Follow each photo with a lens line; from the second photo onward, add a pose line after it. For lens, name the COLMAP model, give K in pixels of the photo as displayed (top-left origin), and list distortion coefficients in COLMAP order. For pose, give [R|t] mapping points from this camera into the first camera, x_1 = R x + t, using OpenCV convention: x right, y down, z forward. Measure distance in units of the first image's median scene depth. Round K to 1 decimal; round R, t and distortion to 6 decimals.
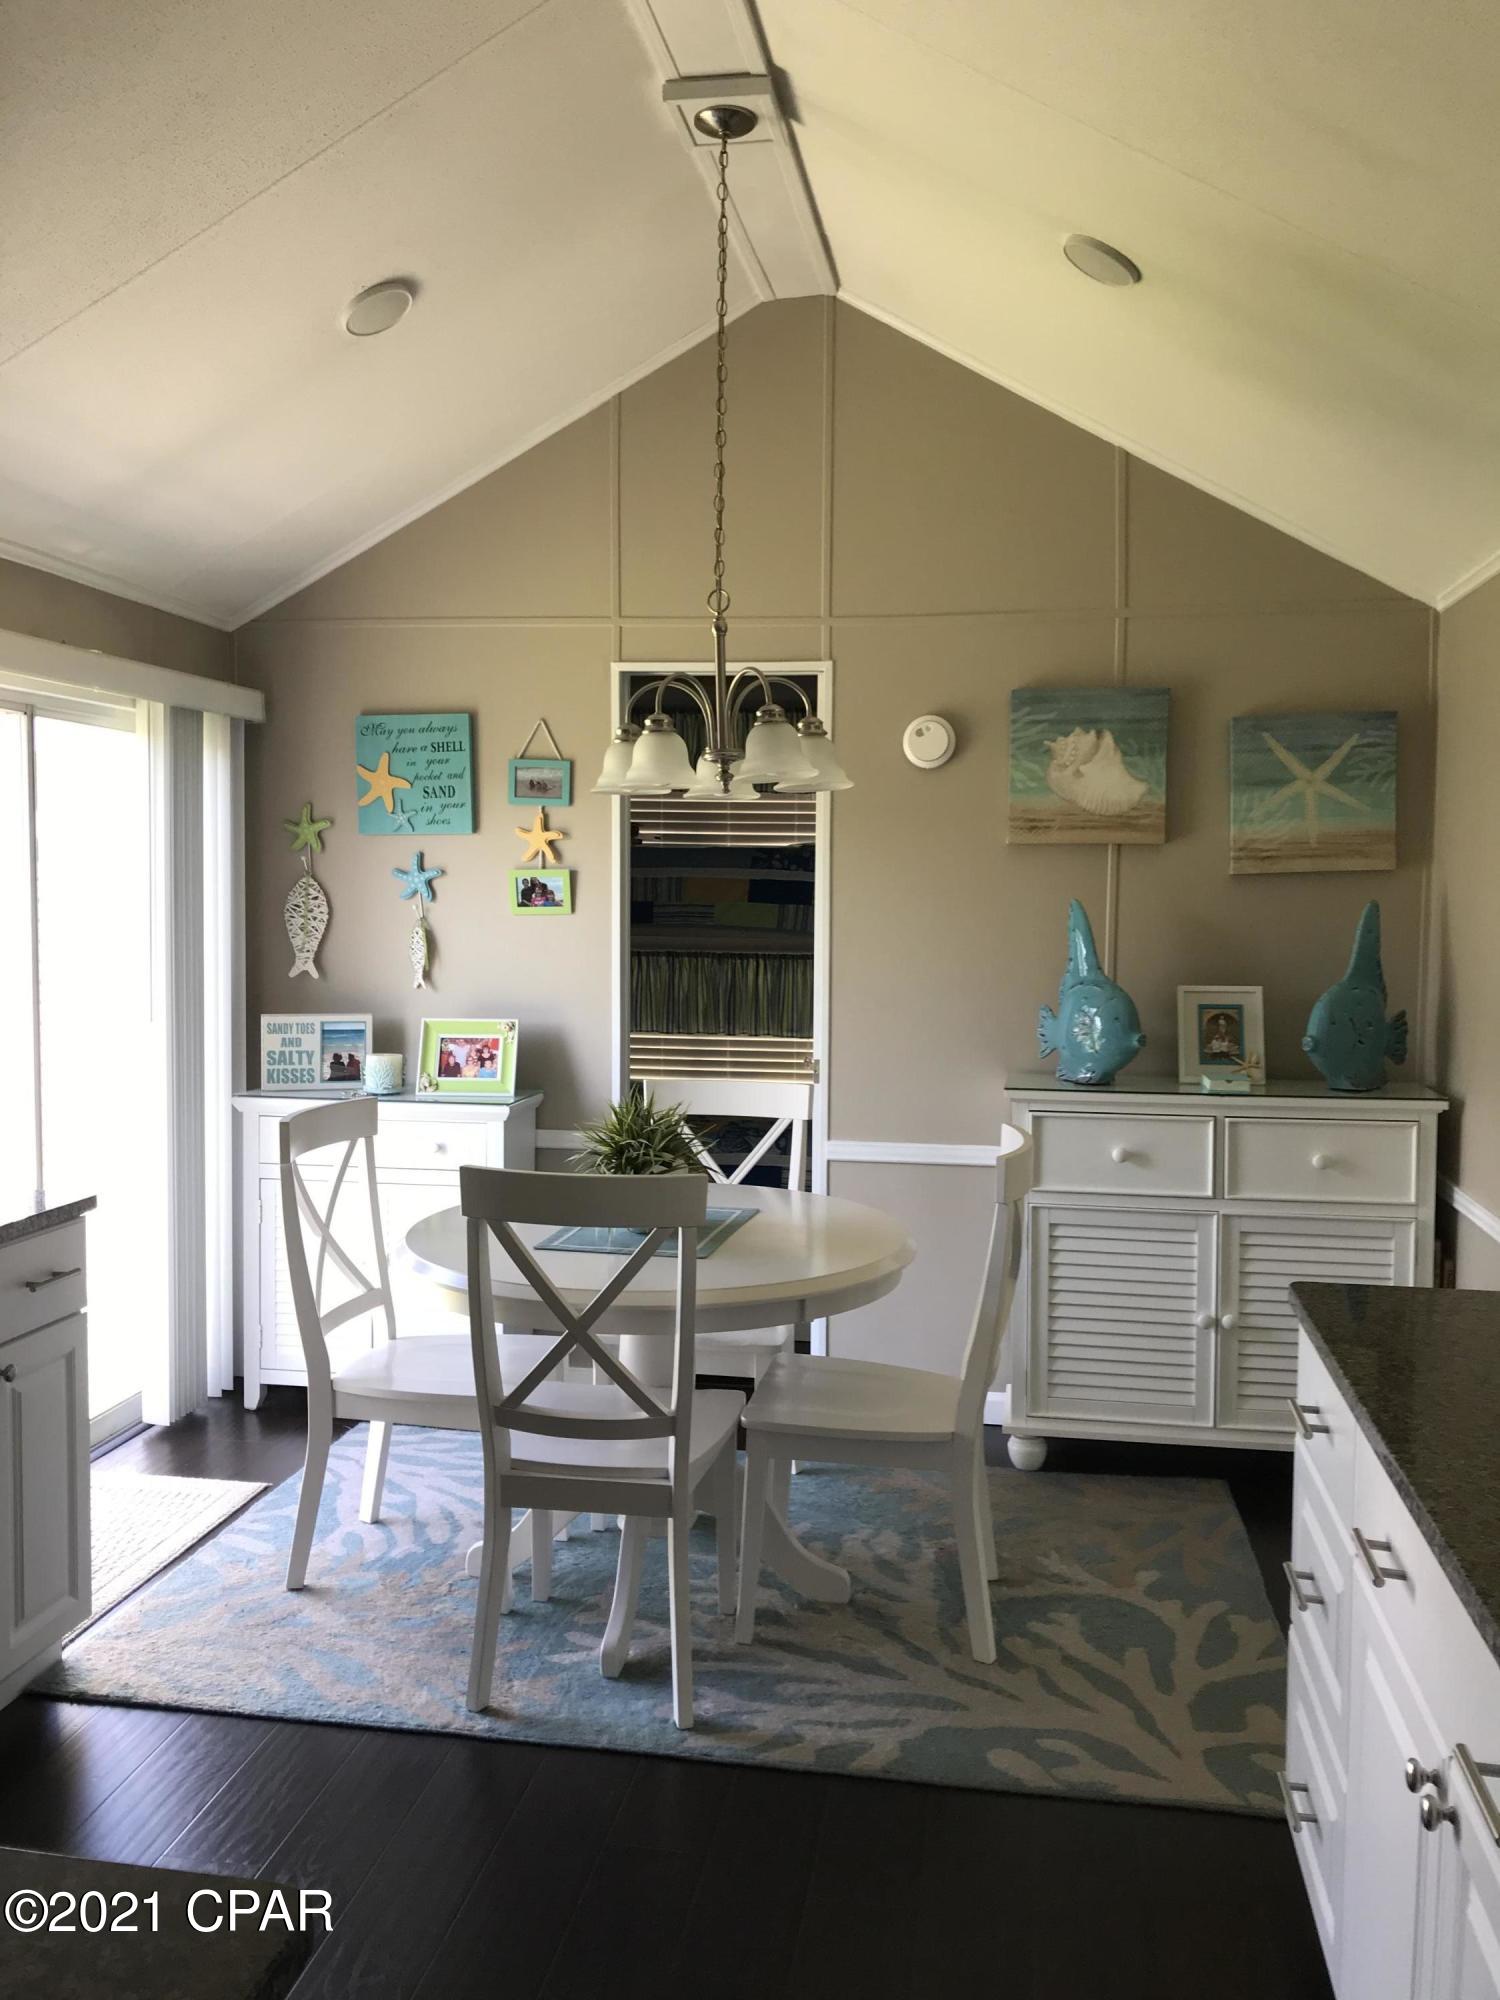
lens RADIAL K [[1665.1, 0, 751.1], [0, 1665.1, 998.5], [0, 0, 1]] dist [0.059167, -0.010318]
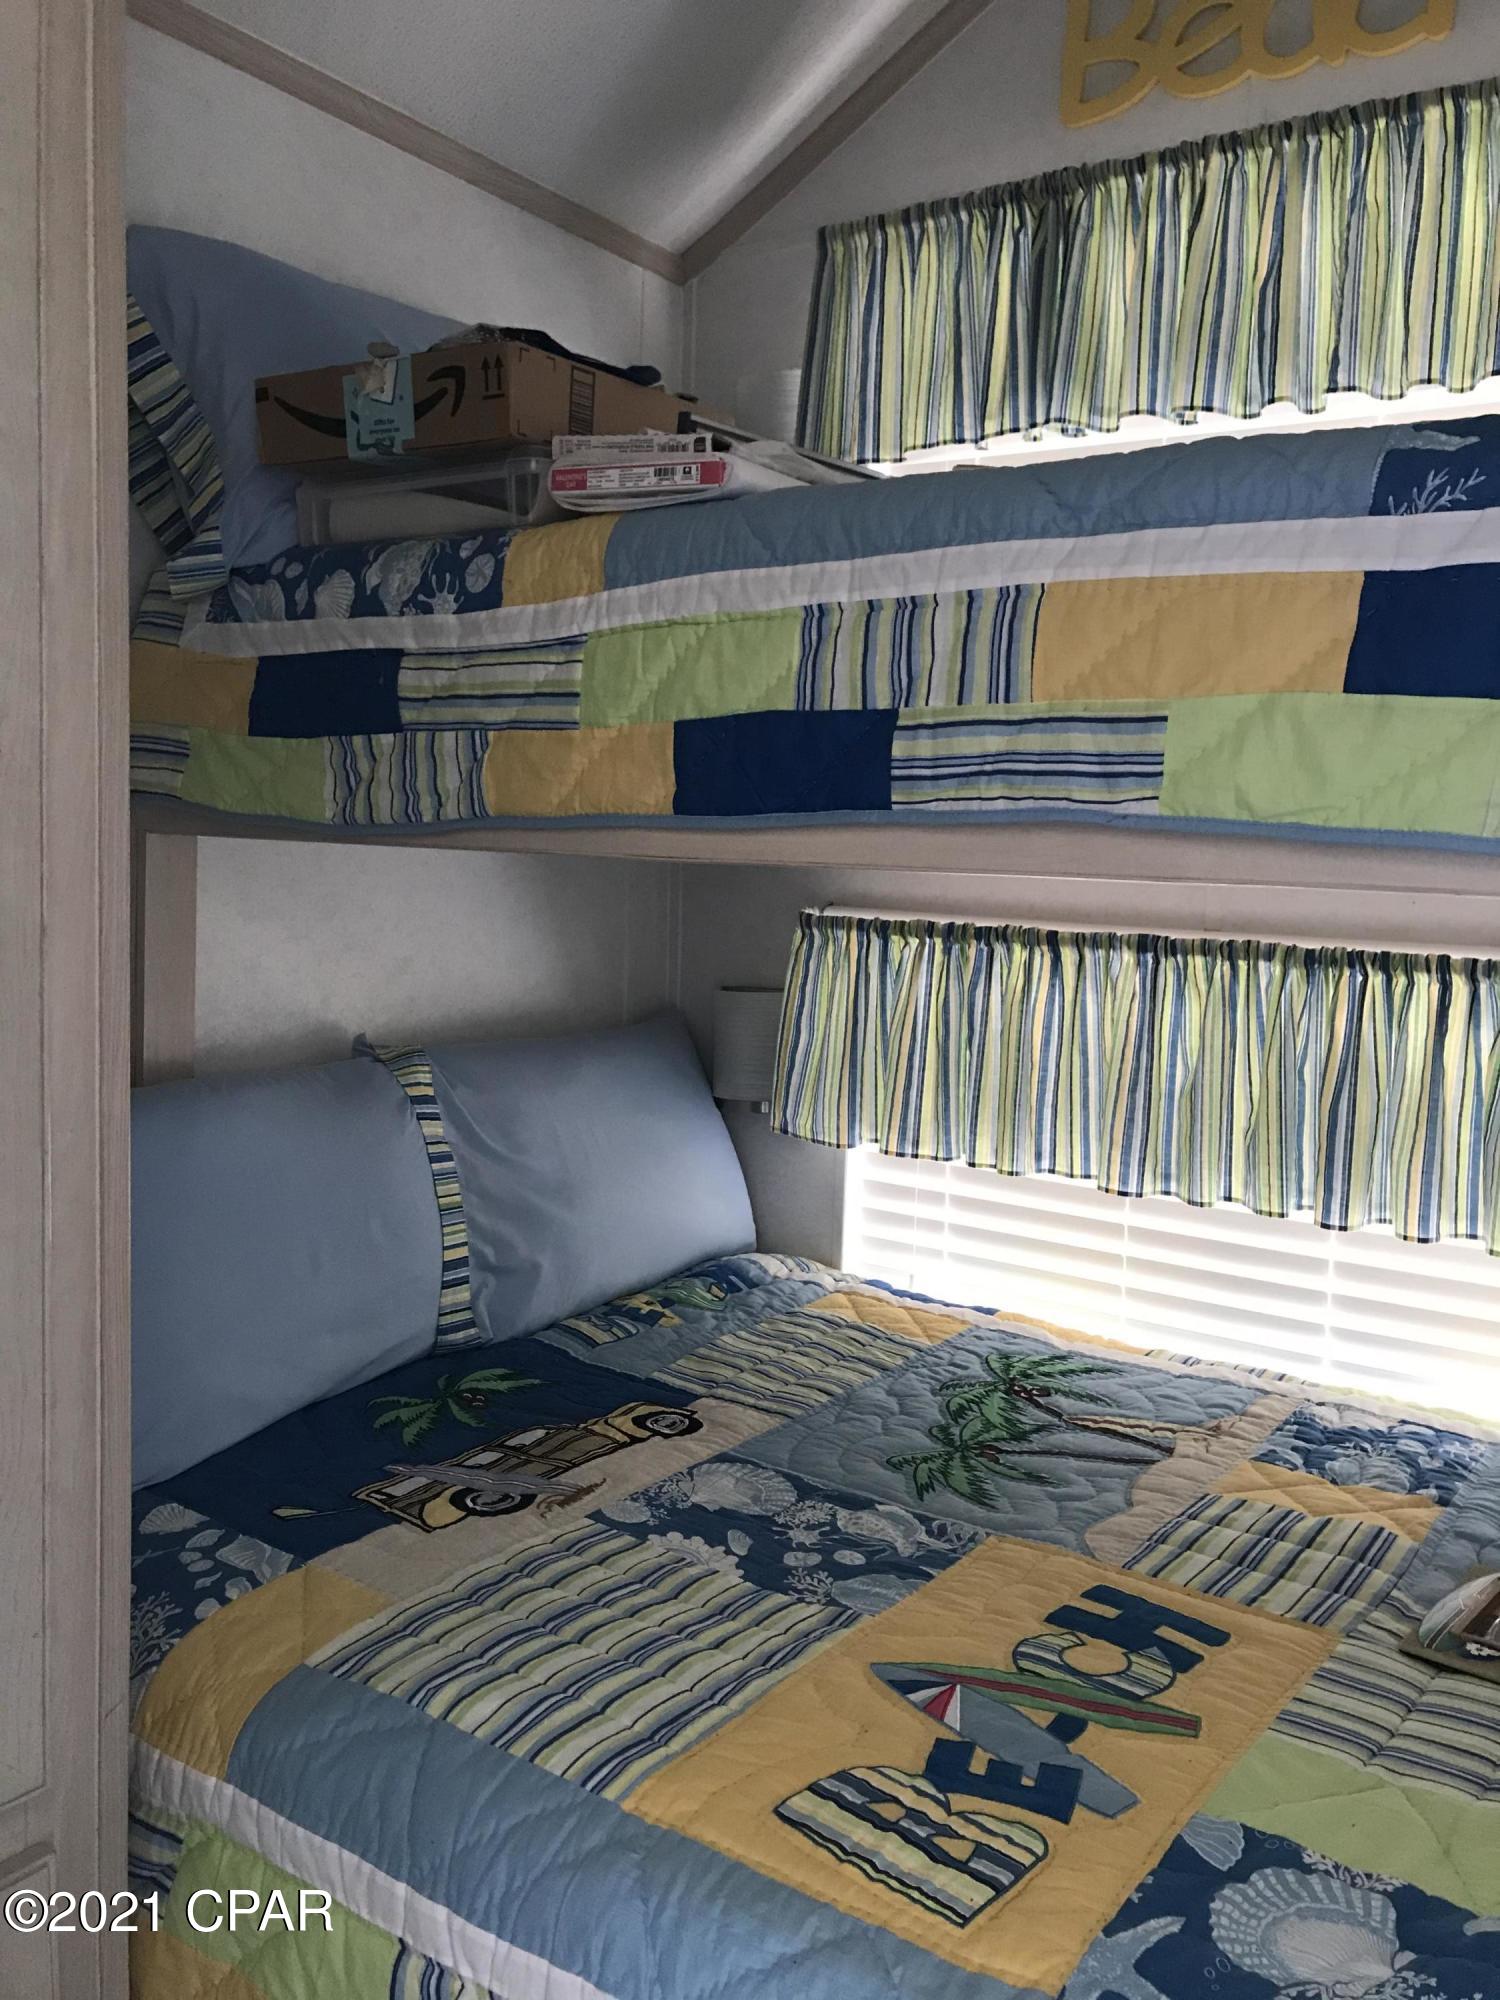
lens RADIAL K [[1665.1, 0, 751.9], [0, 1665.1, 998.7], [0, 0, 1]] dist [0.059167, -0.010318]
pose [[0.908017, 0.058789, -0.414789, 0.016737], [-0.051514, 0.998259, 0.028716, -0.023529], [0.415755, -0.004708, 0.909464, 0.737223]]
